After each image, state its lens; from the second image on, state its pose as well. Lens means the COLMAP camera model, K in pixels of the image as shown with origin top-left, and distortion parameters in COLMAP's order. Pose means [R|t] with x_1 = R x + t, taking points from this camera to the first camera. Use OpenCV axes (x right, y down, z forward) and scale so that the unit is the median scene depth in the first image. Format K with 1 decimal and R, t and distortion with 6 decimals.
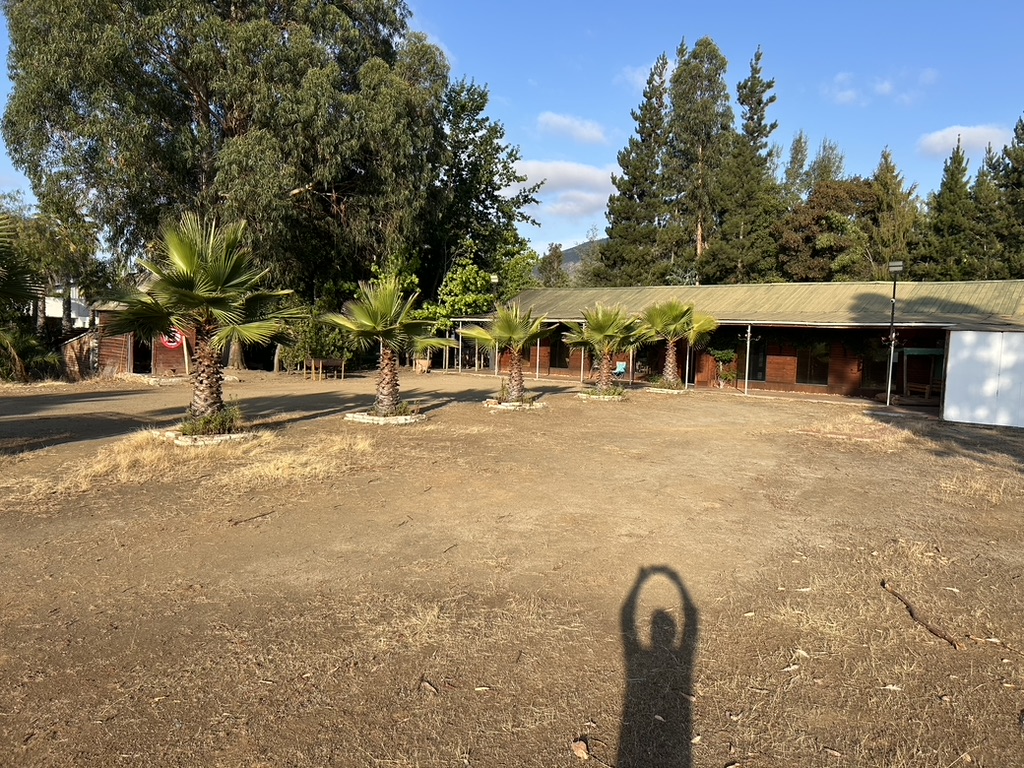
lens RADIAL K [[784.9, 0, 523.6], [0, 784.9, 391.4], [0, 0, 1]] dist [0.048543, -0.062132]
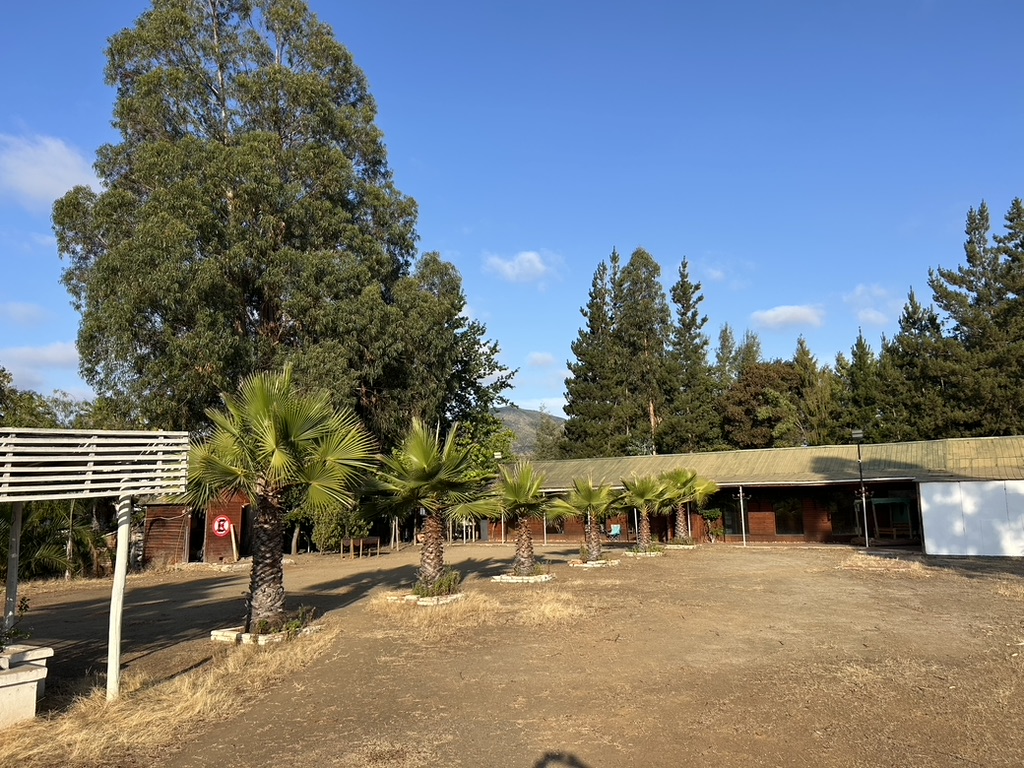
lens RADIAL K [[784.9, 0, 522.0], [0, 784.9, 383.5], [0, 0, 1]] dist [0.048543, -0.062132]
pose [[0.987157, -0.030317, 0.156848, -0.175839], [0.064919, 0.973231, -0.220468, 0.004610], [-0.145965, 0.227819, 0.962701, -0.106027]]
